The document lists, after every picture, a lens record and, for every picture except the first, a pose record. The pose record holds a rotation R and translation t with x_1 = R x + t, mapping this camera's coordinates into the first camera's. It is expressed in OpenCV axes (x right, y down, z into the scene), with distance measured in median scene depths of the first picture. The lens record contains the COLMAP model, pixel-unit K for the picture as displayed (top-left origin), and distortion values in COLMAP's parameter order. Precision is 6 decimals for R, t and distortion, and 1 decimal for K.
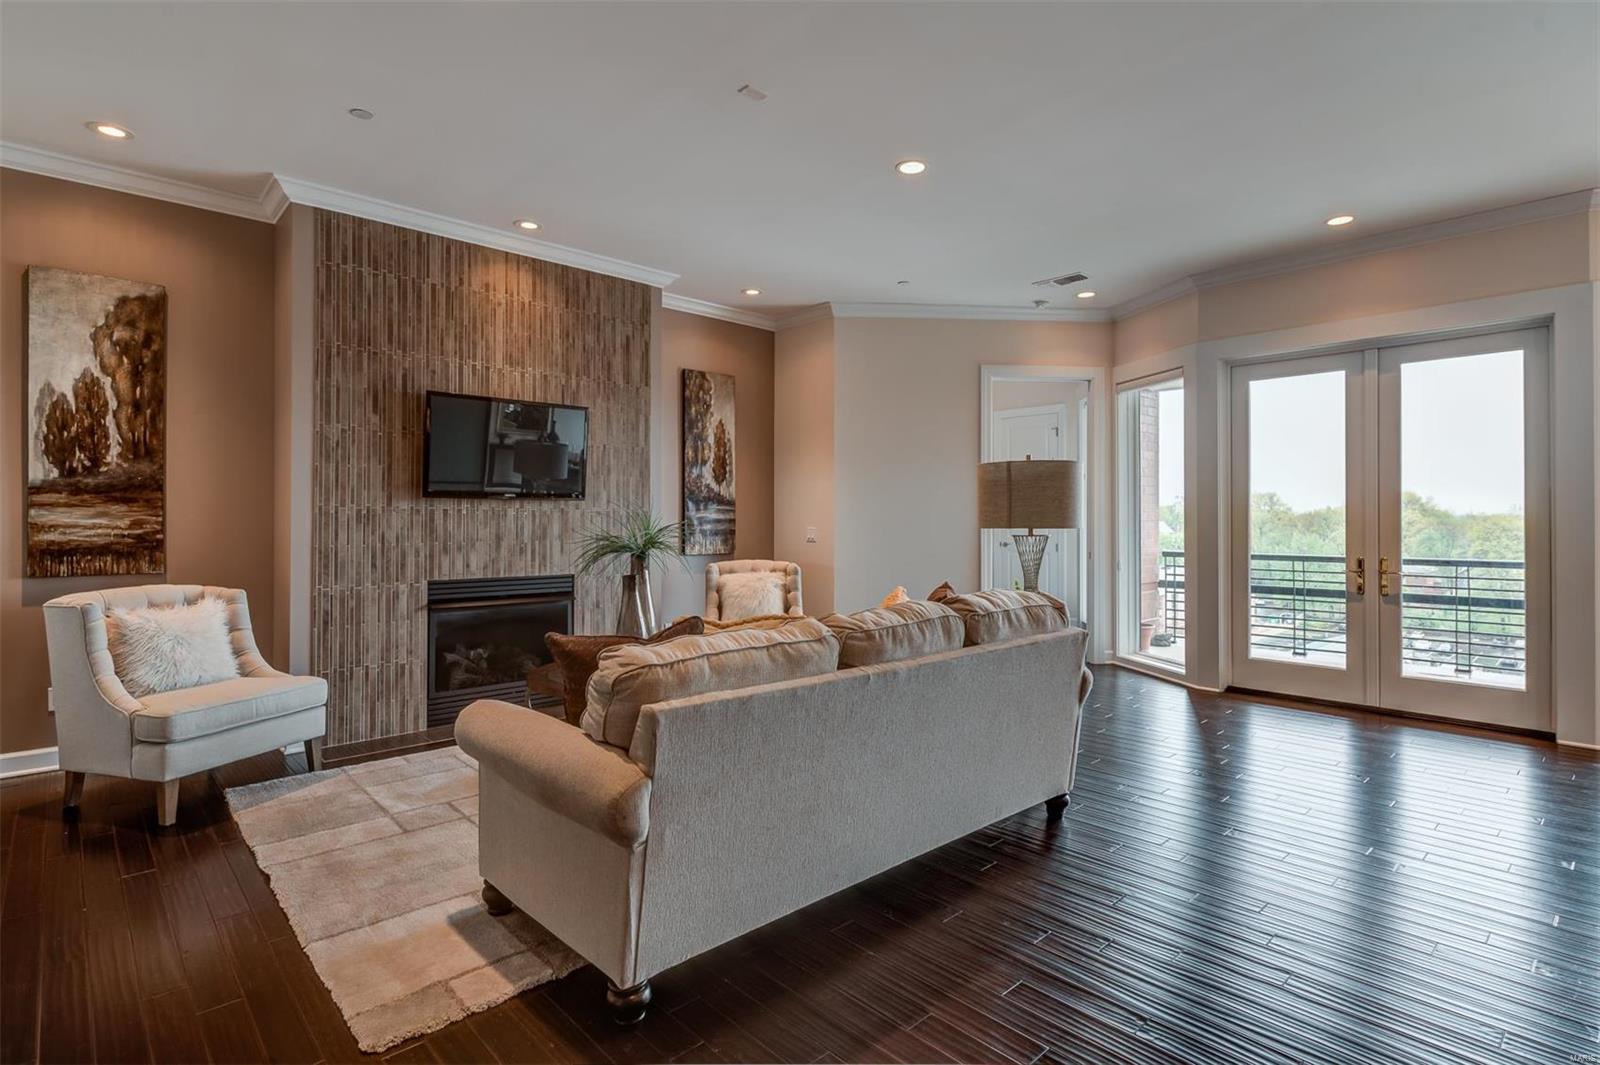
lens RADIAL K [[781.8, 0, 840.7], [0, 781.8, 513.9], [0, 0, 1]] dist [0.004147, -0.003159]
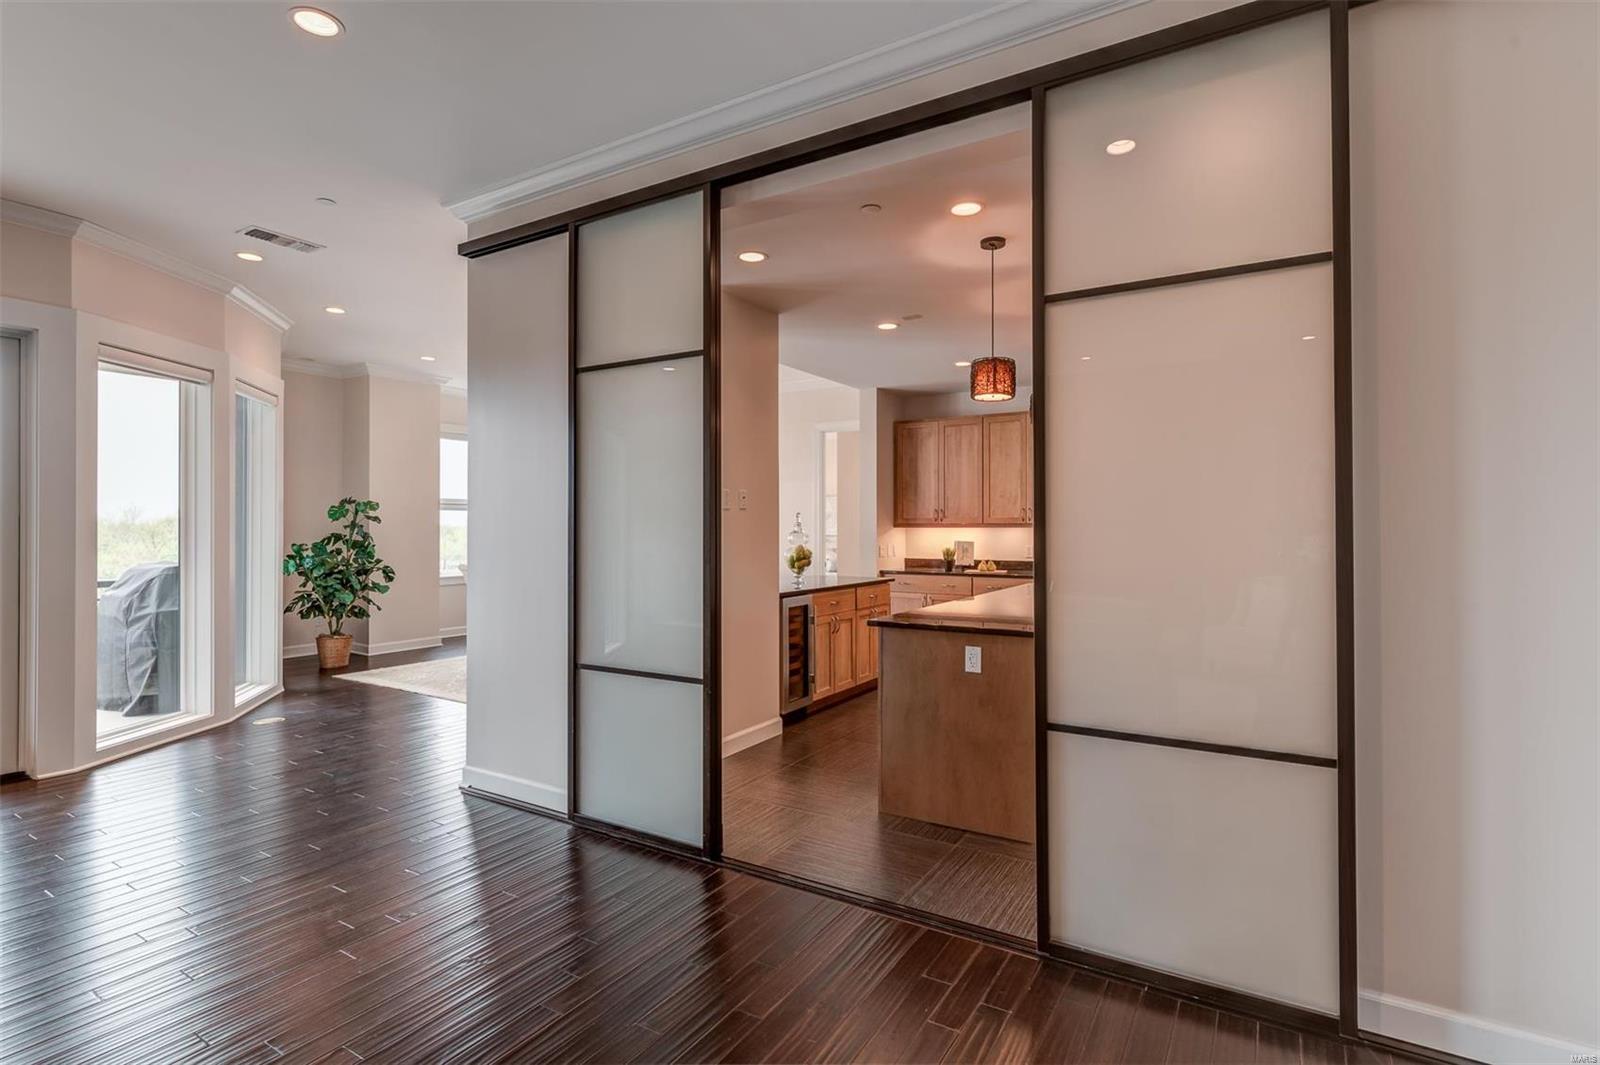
lens RADIAL K [[781.8, 0, 796.2], [0, 781.8, 524.3], [0, 0, 1]] dist [0.004147, -0.003159]
pose [[-0.246490, 0.007131, 0.969119, -0.223993], [-0.005619, 0.999946, -0.008787, -0.015376], [-0.969129, -0.007611, -0.246437, 0.328383]]
